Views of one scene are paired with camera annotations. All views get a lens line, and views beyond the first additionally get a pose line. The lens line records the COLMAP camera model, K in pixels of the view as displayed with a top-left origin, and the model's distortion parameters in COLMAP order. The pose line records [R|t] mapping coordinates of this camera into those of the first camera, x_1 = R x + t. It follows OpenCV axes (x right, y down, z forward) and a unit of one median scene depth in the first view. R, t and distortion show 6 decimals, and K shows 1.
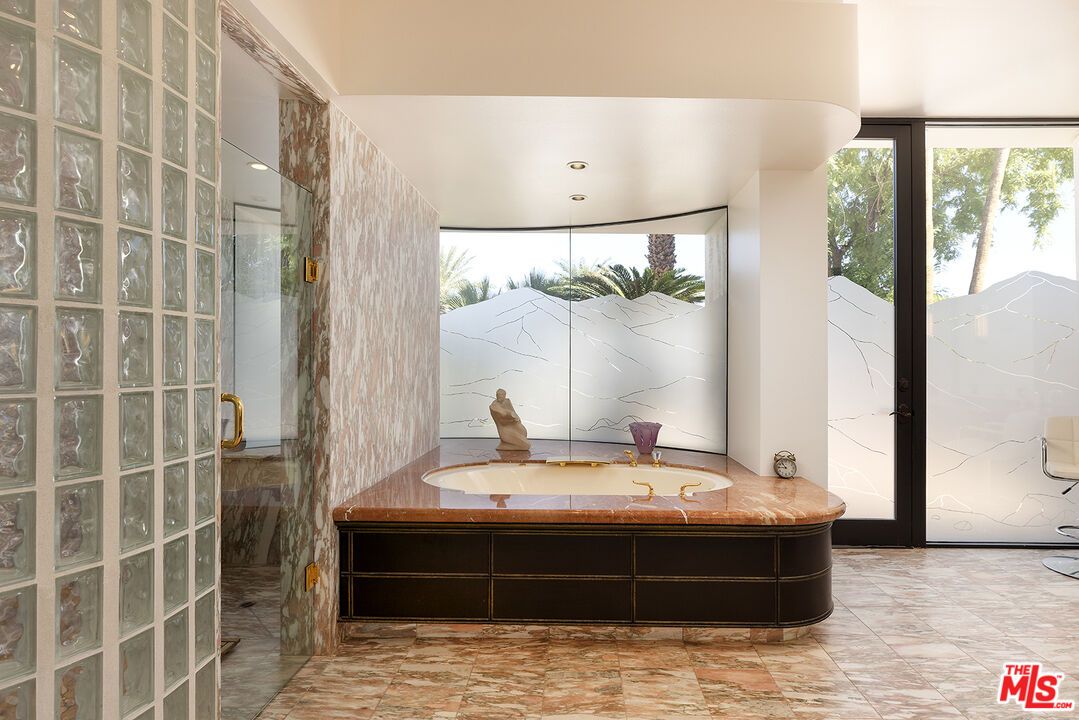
lens RADIAL K [[563.7, 0, 539.6], [0, 563.7, 358.9], [0, 0, 1]] dist [-0.002410, 0.000534]
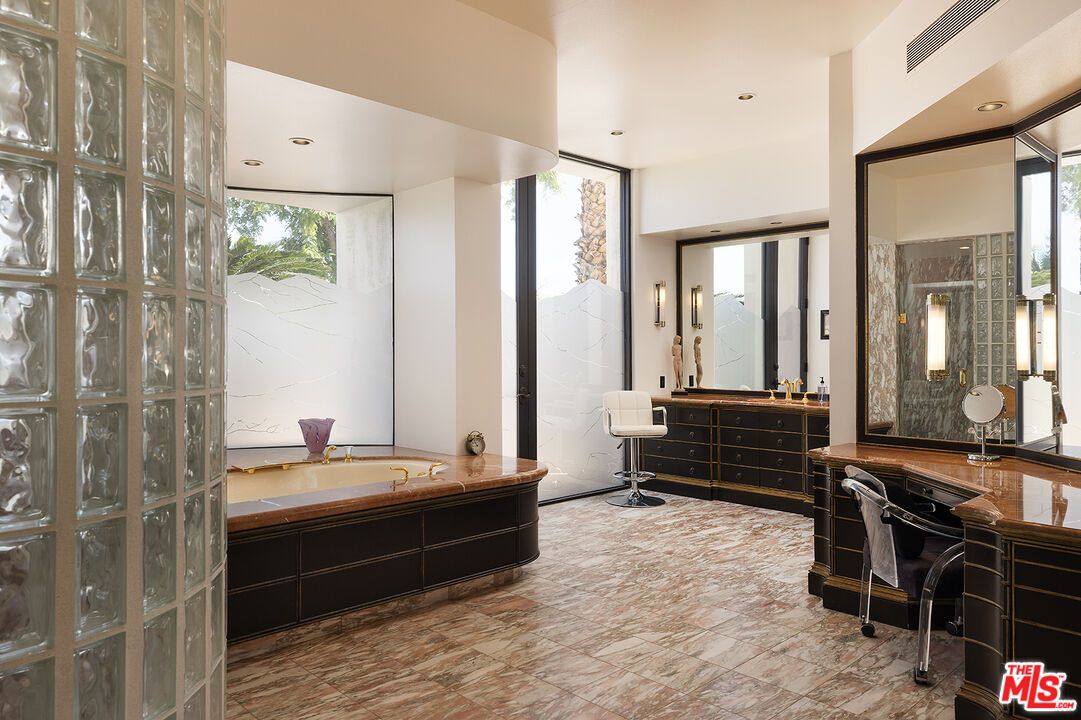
lens RADIAL K [[736.0, 0, 540.3], [0, 736.0, 355.9], [0, 0, 1]] dist [0.002645, 0.000647]
pose [[0.708171, -0.010539, 0.705962, -0.670137], [0.001576, 0.999910, 0.013347, -0.008343], [-0.706039, -0.008339, 0.708124, -0.177002]]
